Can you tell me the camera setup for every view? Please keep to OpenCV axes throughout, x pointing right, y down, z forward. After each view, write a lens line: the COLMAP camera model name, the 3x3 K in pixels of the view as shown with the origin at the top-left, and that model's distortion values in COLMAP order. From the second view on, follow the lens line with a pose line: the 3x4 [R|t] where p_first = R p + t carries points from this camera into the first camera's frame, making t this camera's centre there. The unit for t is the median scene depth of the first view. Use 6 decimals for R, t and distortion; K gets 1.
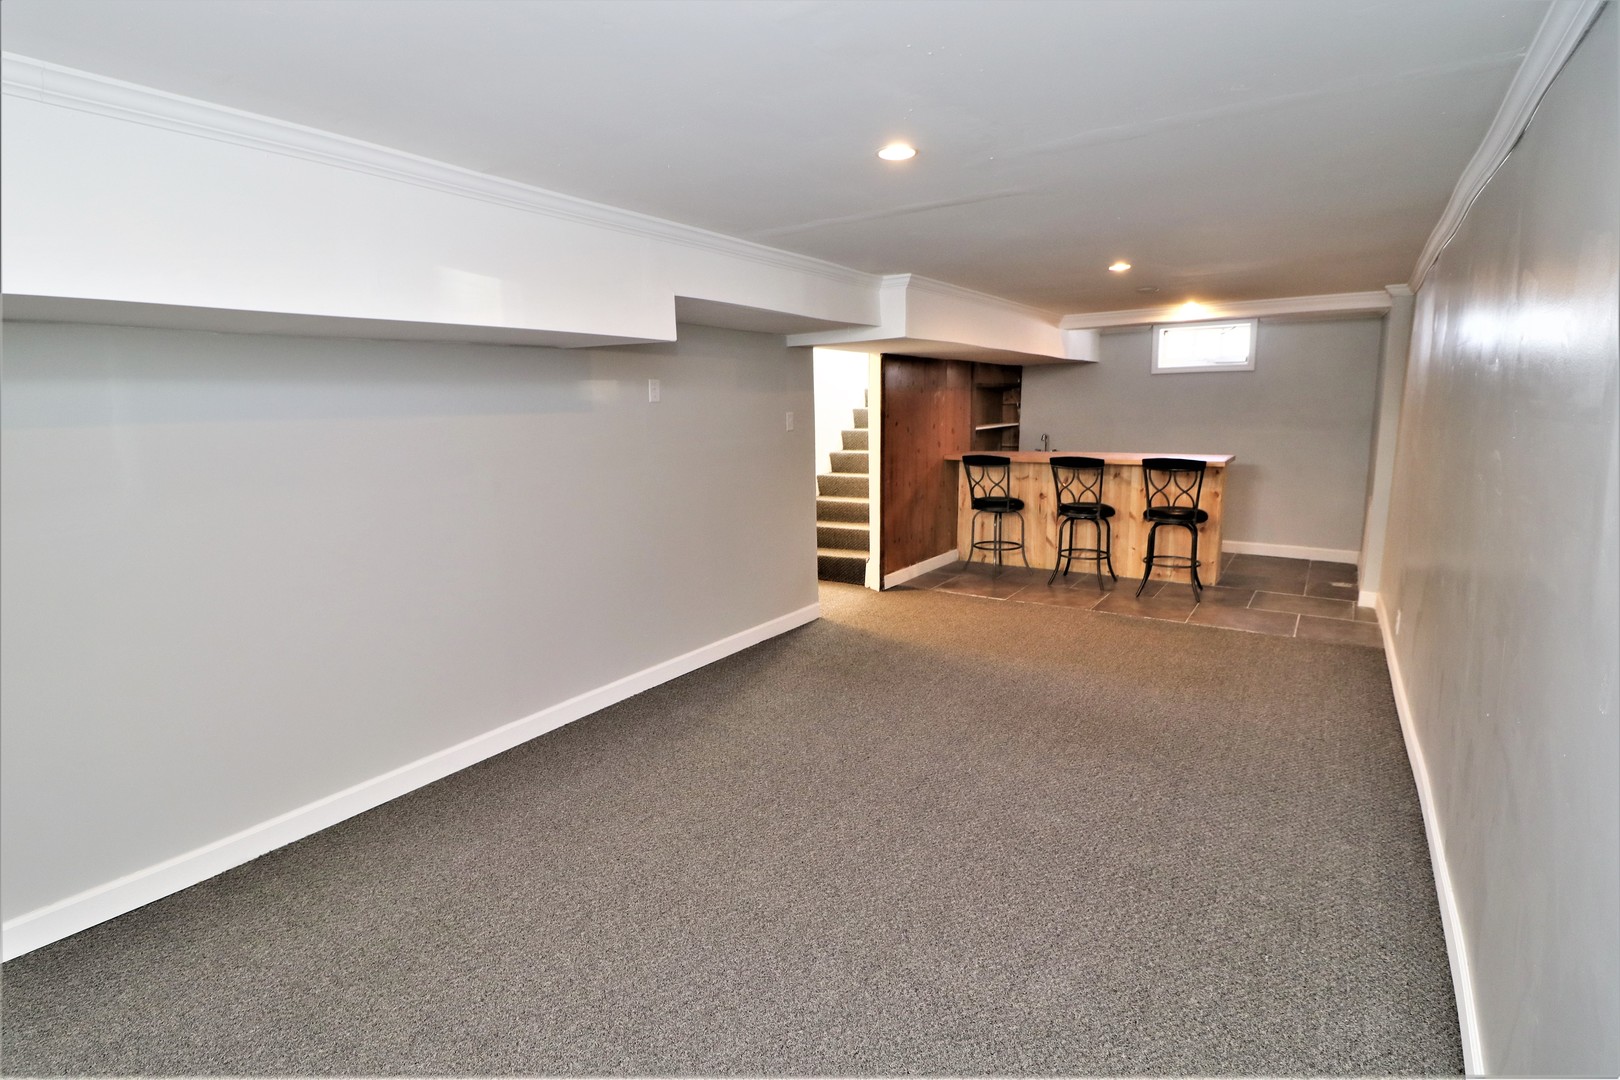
lens RADIAL K [[749.1, 0, 788.6], [0, 749.1, 525.1], [0, 0, 1]] dist [0.001642, -0.012411]
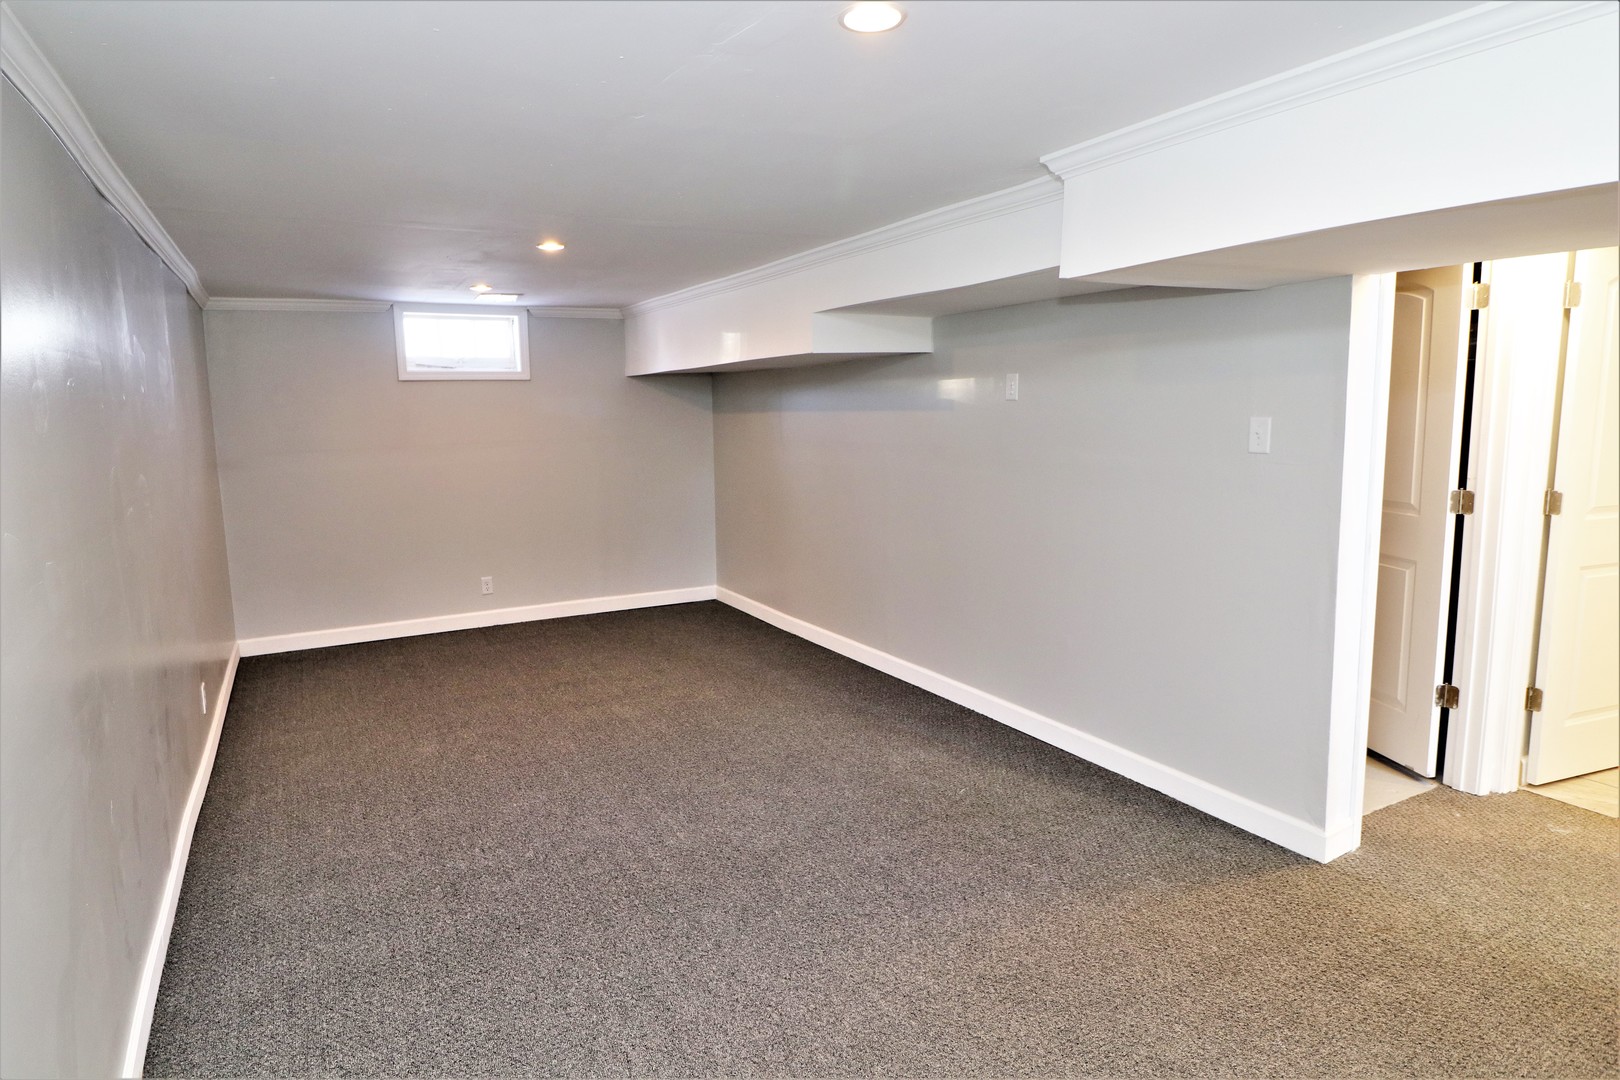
lens RADIAL K [[906.8, 0, 798.9], [0, 906.8, 518.4], [0, 0, 1]] dist [-0.003036, -0.001484]
pose [[-0.417810, 0.131737, -0.898933, 0.755992], [-0.126218, 0.971421, 0.201024, -0.179775], [0.899725, 0.197451, -0.389241, 1.037429]]
